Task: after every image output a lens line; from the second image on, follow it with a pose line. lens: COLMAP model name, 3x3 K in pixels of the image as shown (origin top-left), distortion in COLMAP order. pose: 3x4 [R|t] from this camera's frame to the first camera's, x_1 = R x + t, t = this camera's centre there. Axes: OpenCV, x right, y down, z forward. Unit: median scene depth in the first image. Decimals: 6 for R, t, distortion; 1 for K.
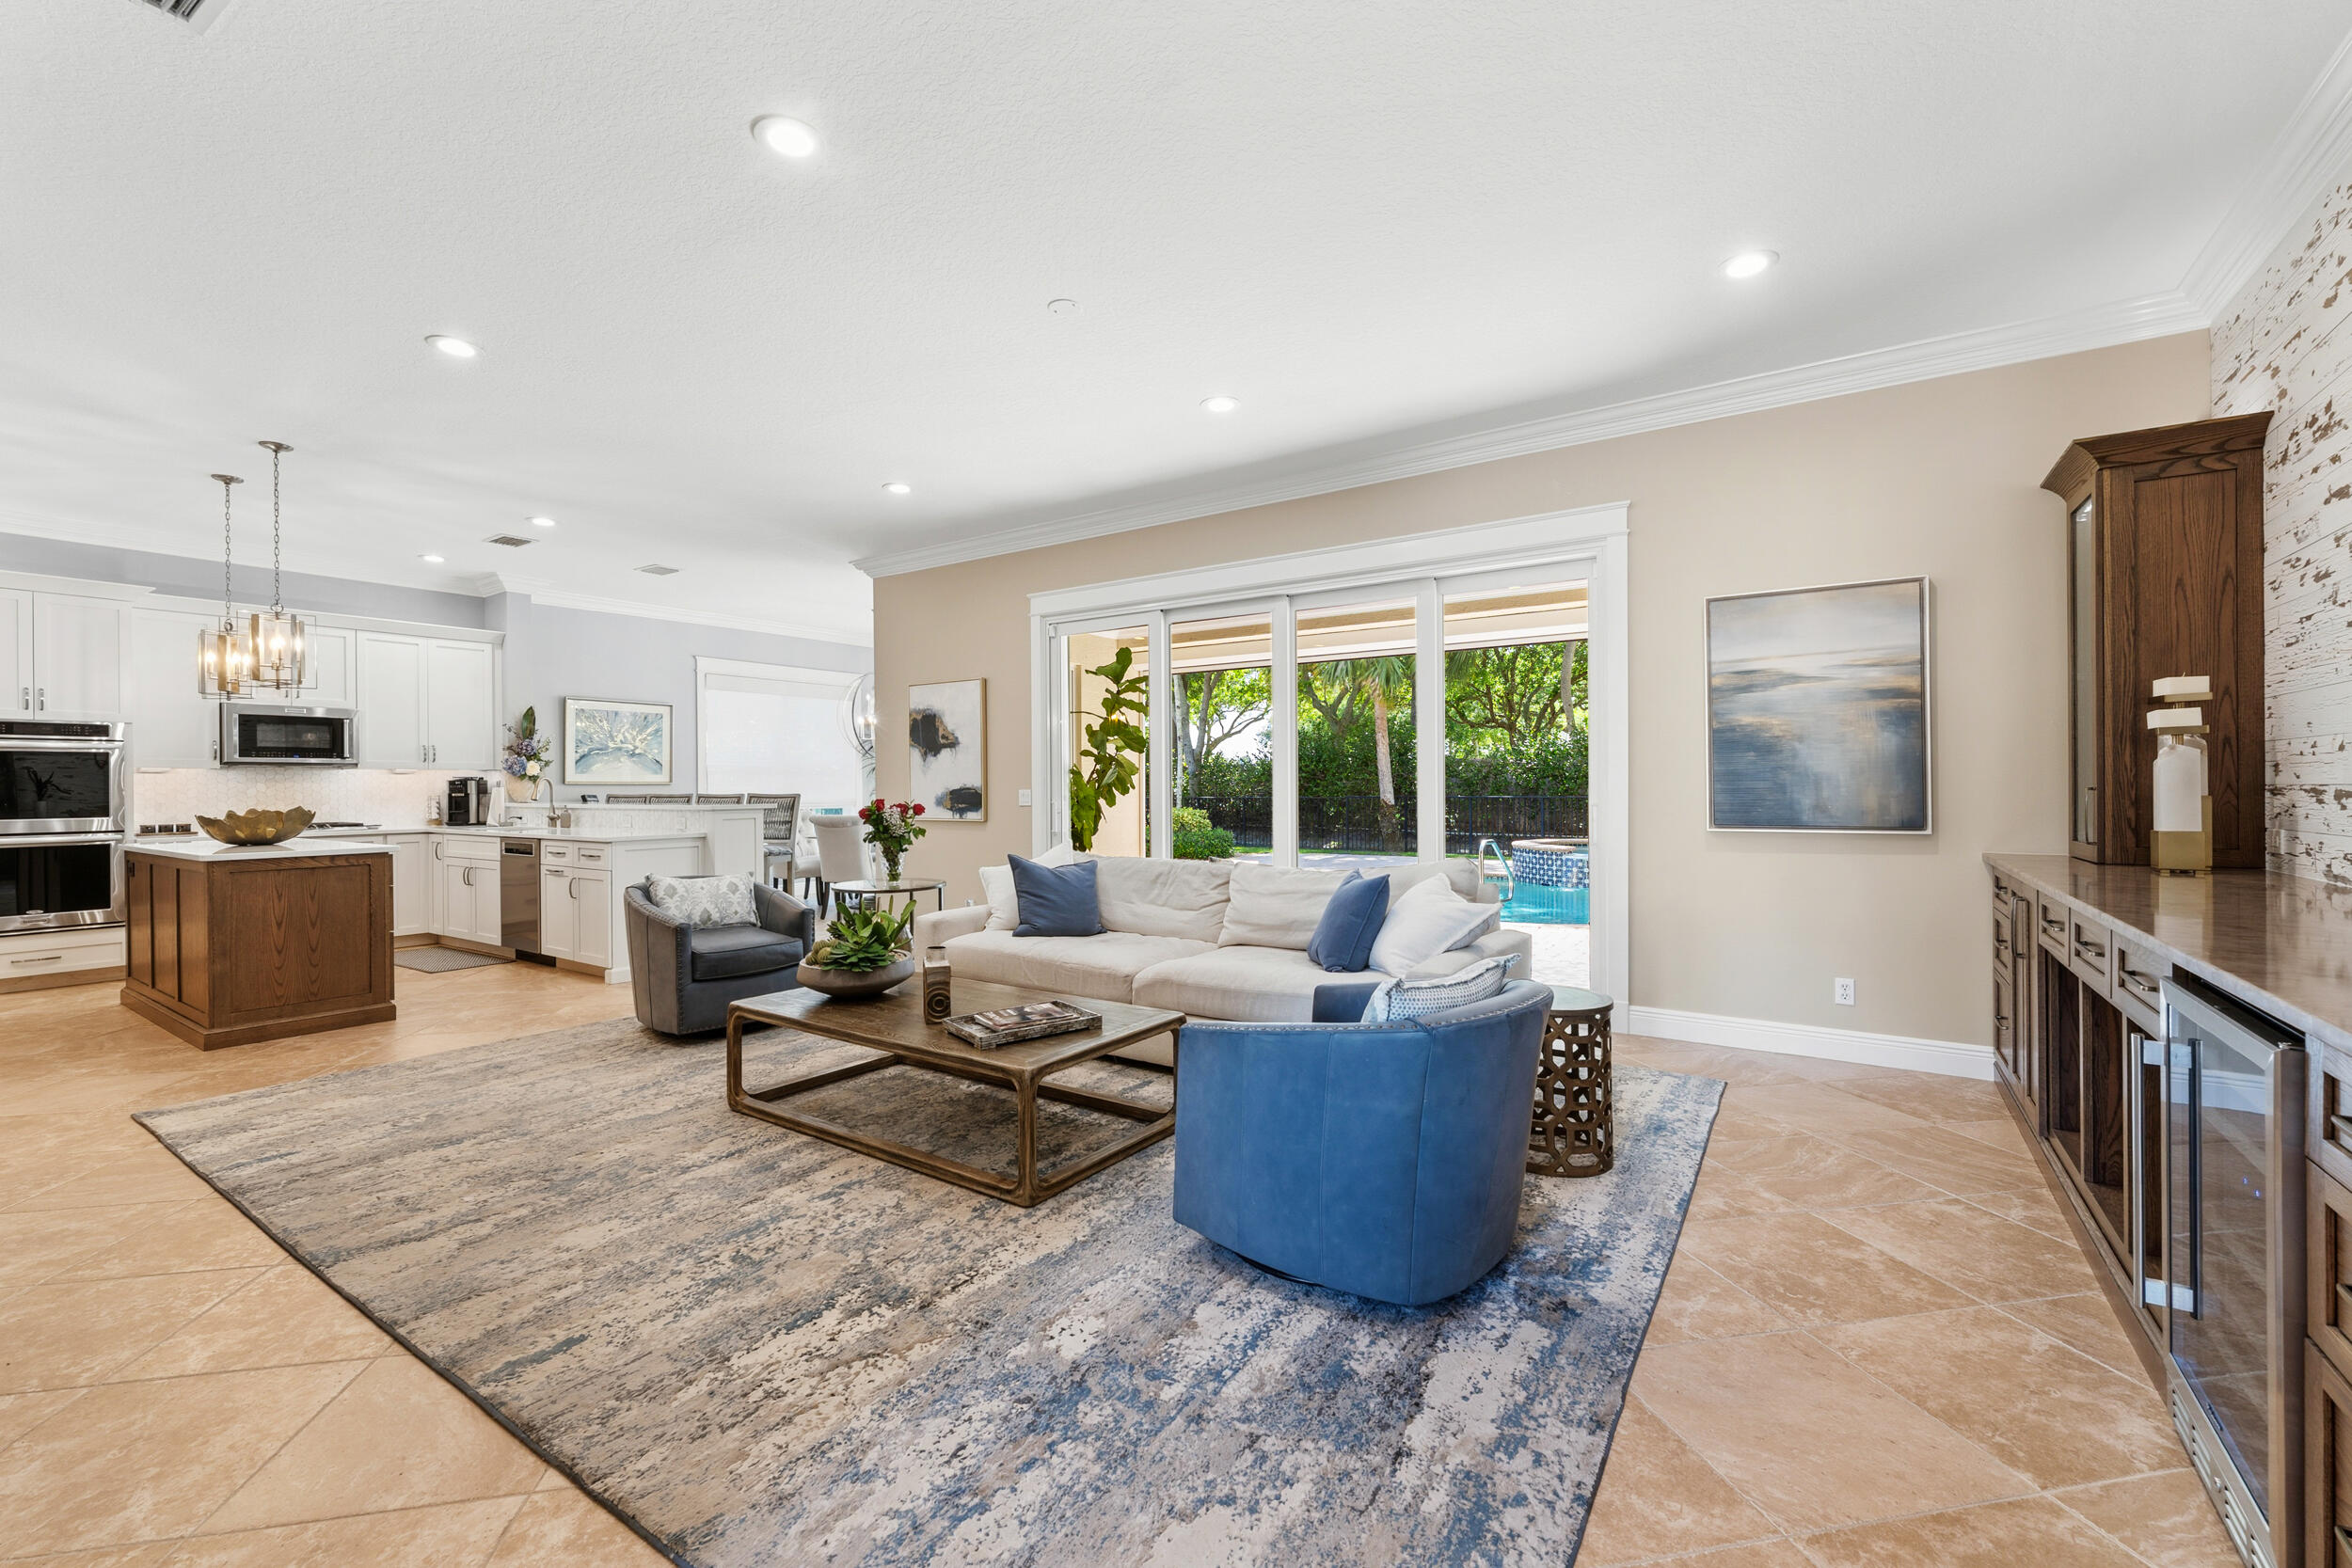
lens RADIAL K [[971.5, 0, 1177.6], [0, 971.5, 783.2], [0, 0, 1]] dist [-0.001304, -0.000312]
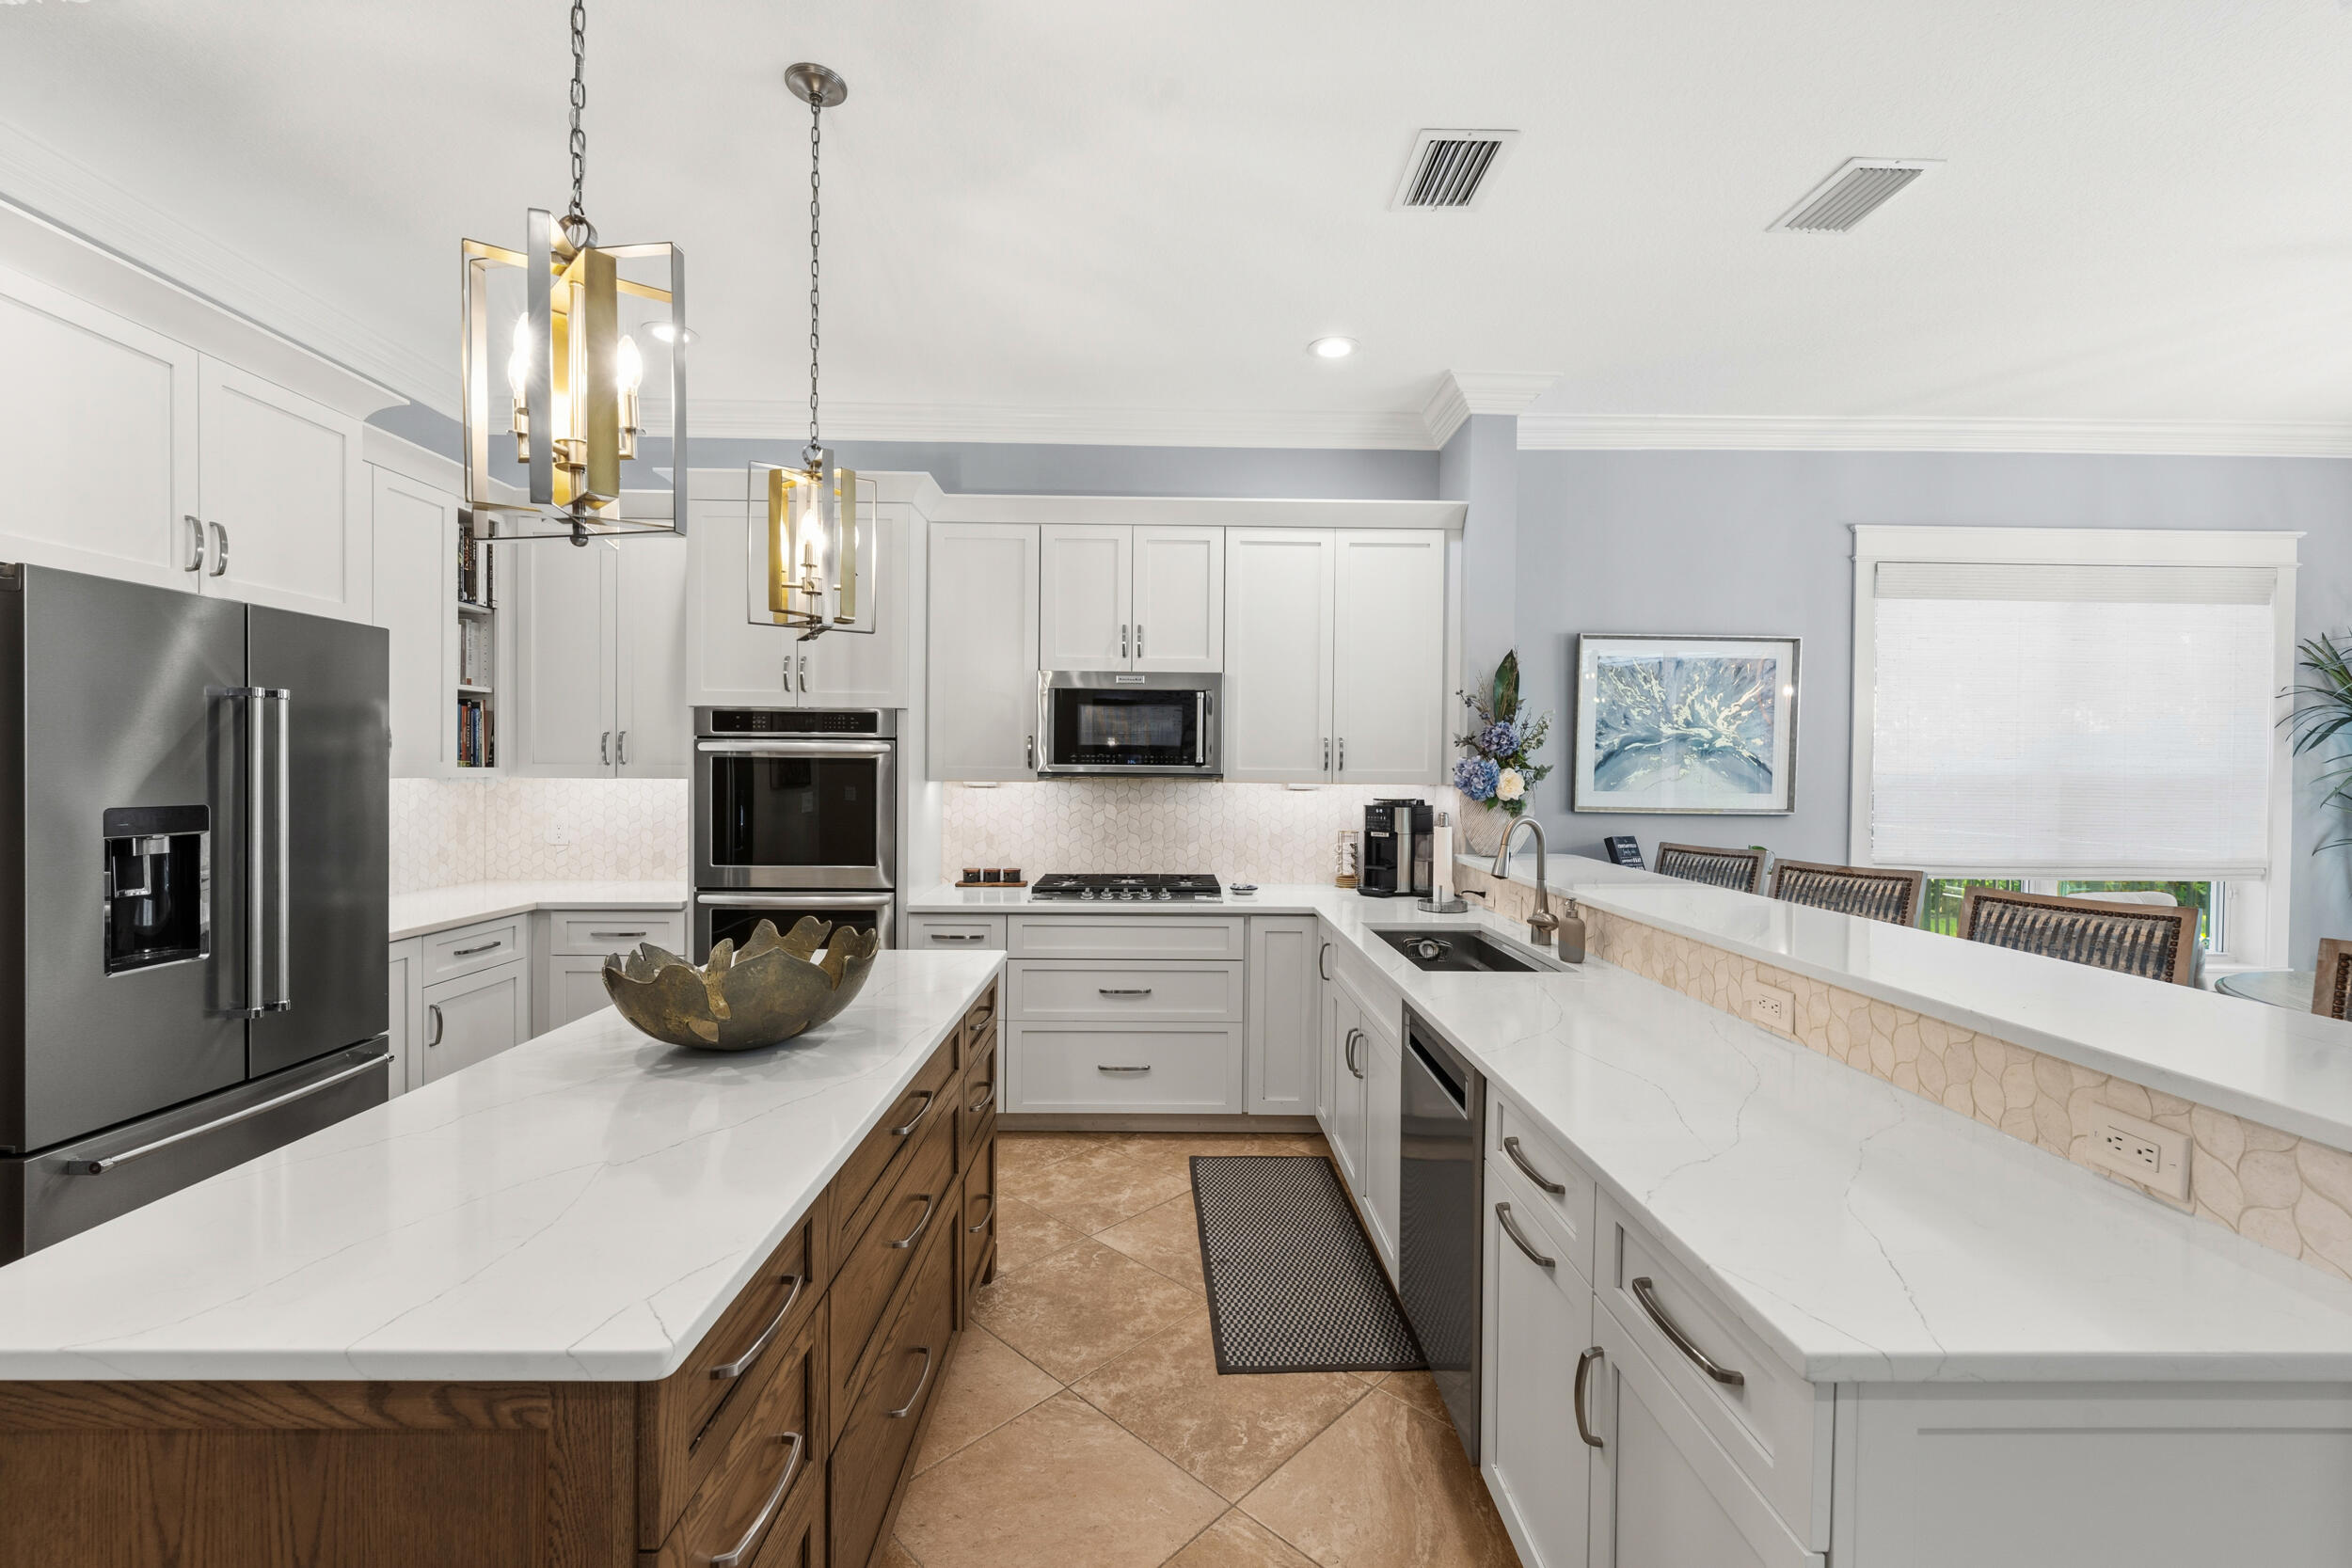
lens RADIAL K [[971.5, 0, 1175.9], [0, 971.5, 776.5], [0, 0, 1]] dist [-0.001304, -0.000312]
pose [[0.574185, 0.022186, -0.818425, -0.378787], [-0.013763, 0.999753, 0.017446, -0.024898], [0.818610, 0.001247, 0.574349, 0.606711]]
